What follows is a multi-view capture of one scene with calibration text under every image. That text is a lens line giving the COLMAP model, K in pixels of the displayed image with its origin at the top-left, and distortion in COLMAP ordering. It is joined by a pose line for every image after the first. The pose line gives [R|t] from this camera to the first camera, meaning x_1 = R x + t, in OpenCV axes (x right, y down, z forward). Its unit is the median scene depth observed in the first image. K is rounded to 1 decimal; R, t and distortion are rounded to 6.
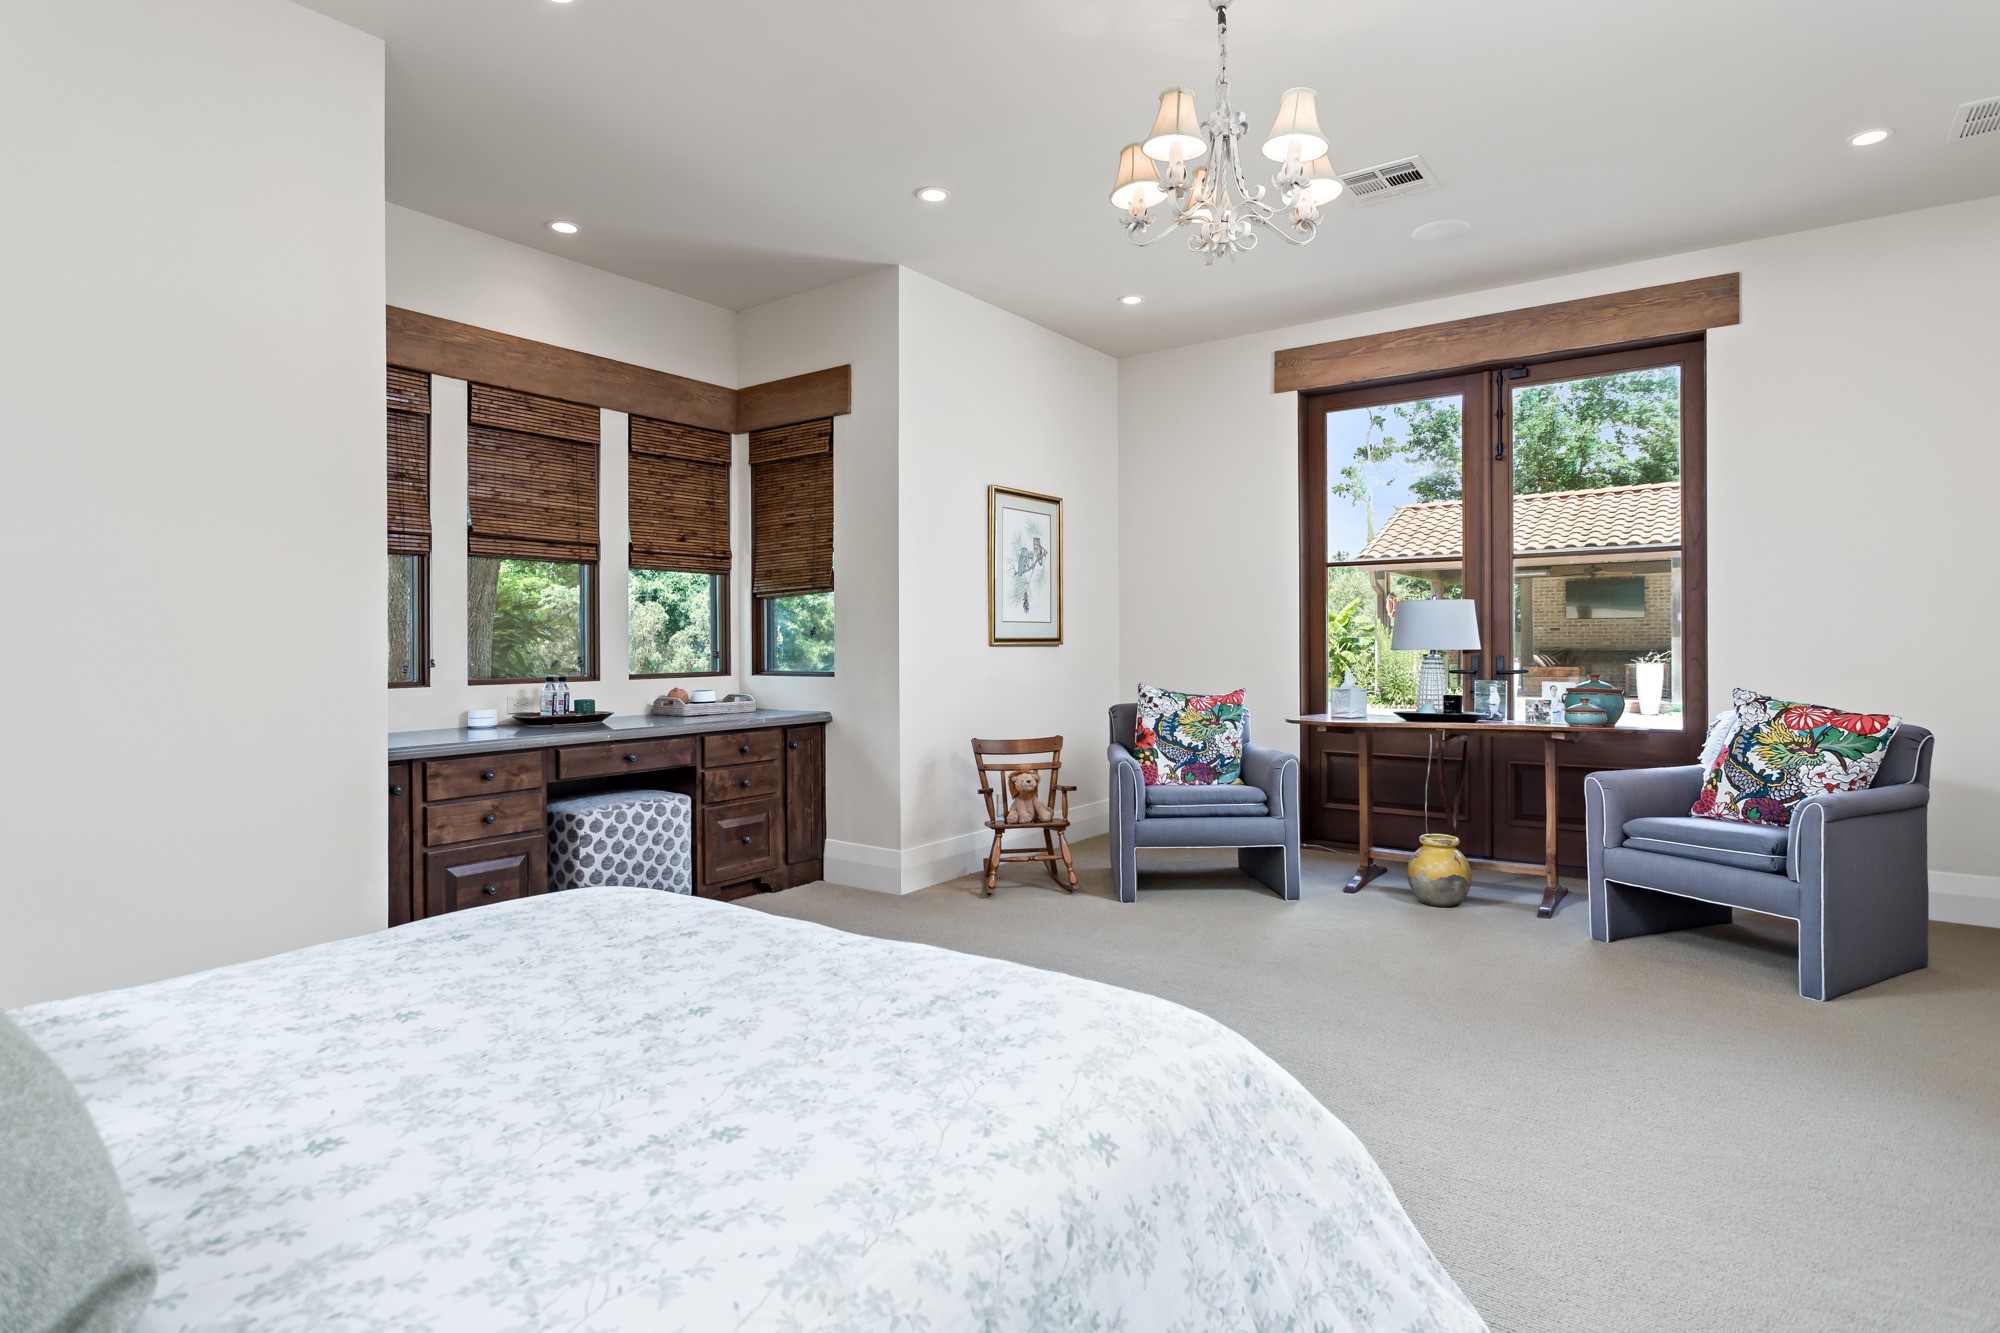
lens RADIAL K [[1020.6, 0, 1008.6], [0, 1020.6, 631.3], [0, 0, 1]] dist [-0.001393, 0.000840]
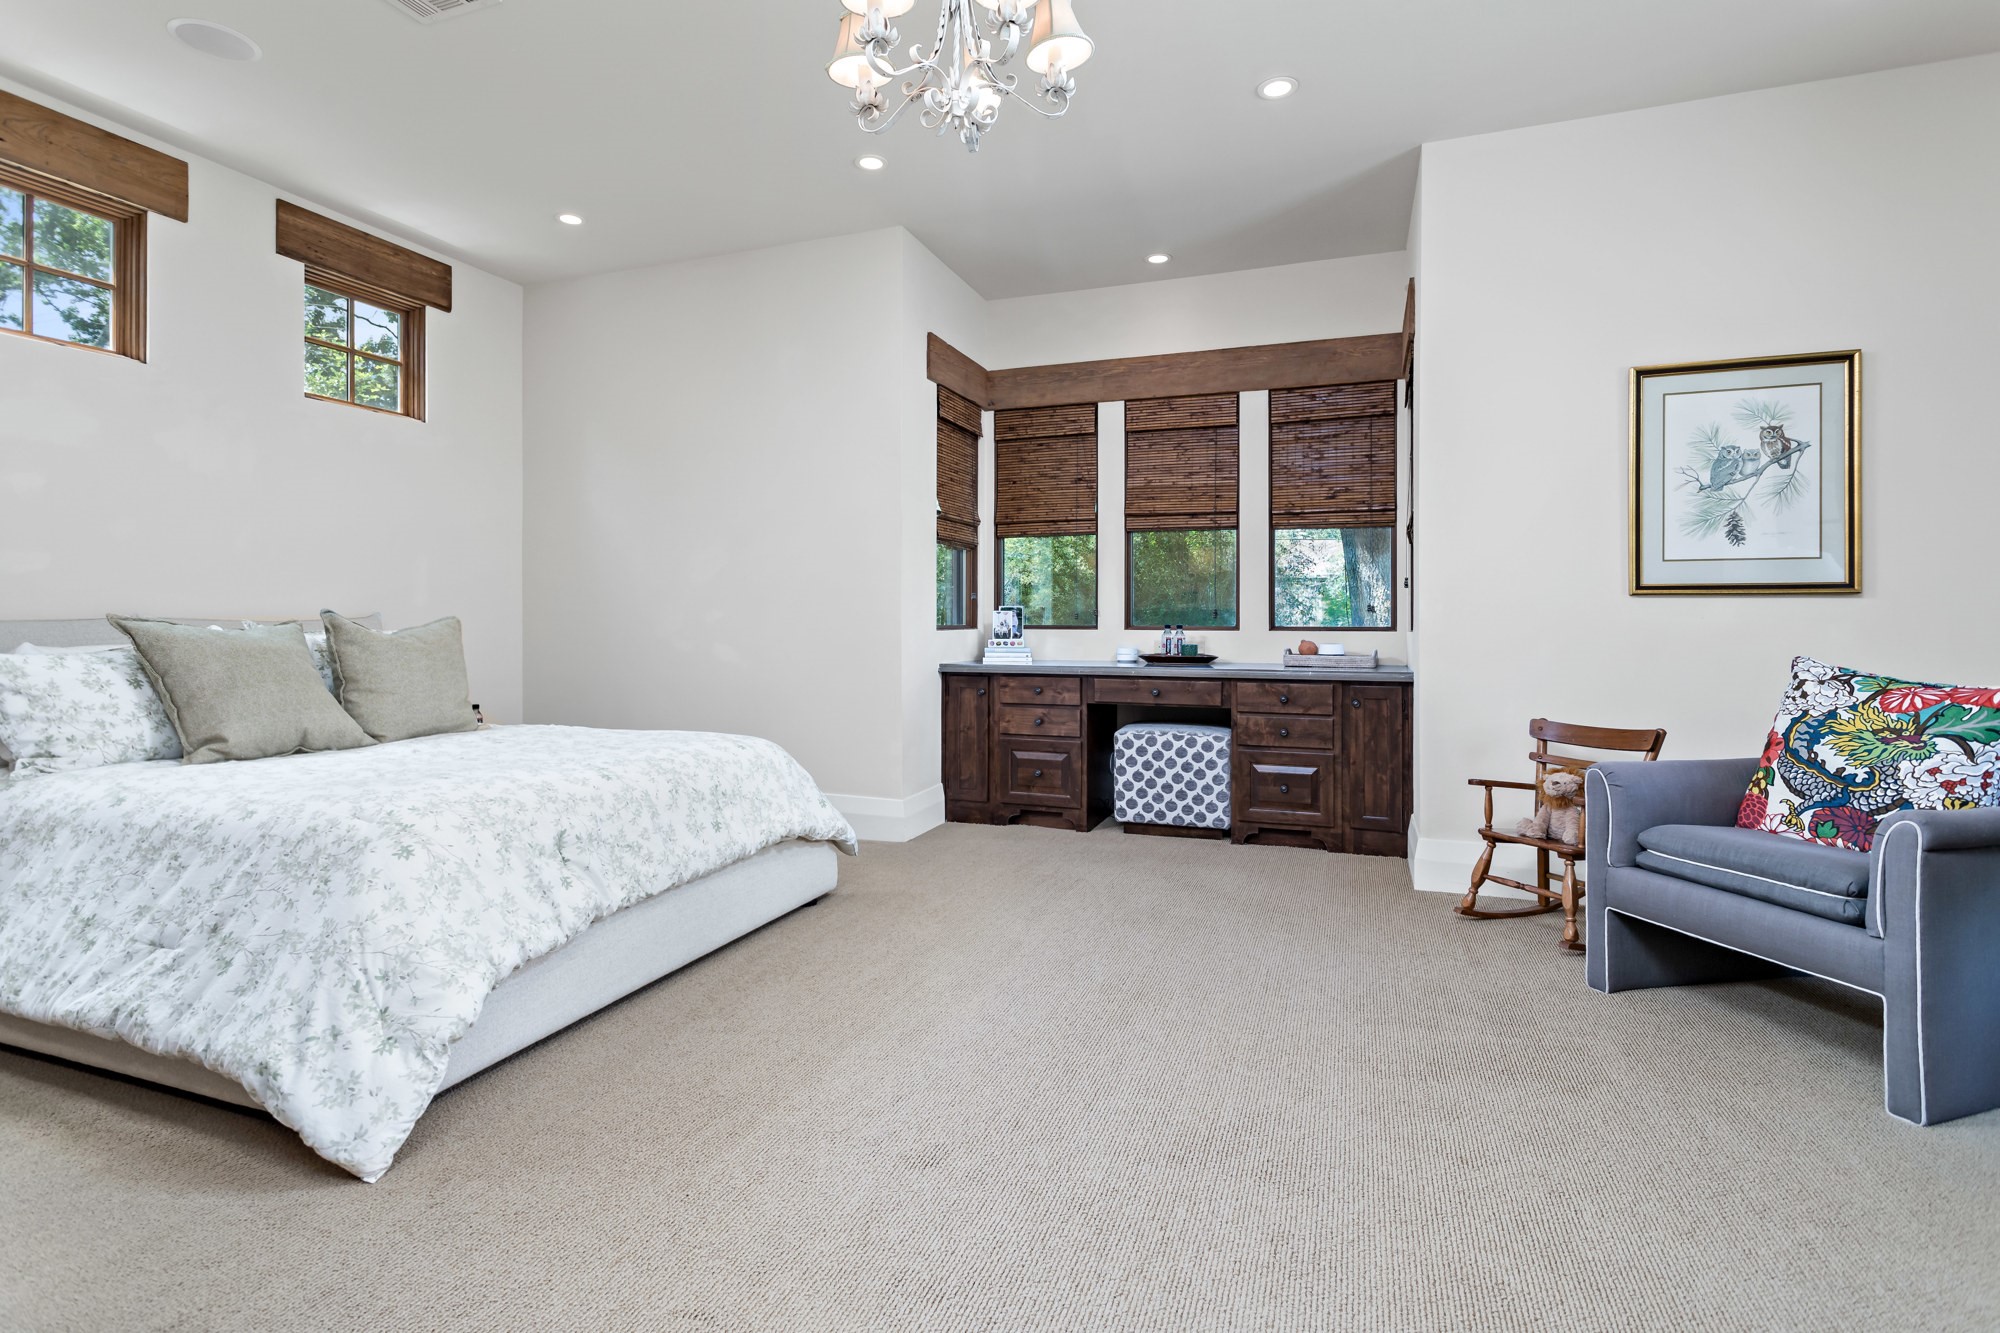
lens RADIAL K [[956.3, 0, 1003.0], [0, 956.3, 605.7], [0, 0, 1]] dist [-0.001221, 0.000108]
pose [[0.282585, -0.005329, -0.959228, 0.591306], [0.008124, 0.999962, -0.003161, 0.023367], [0.959208, -0.006900, 0.282617, 0.473690]]
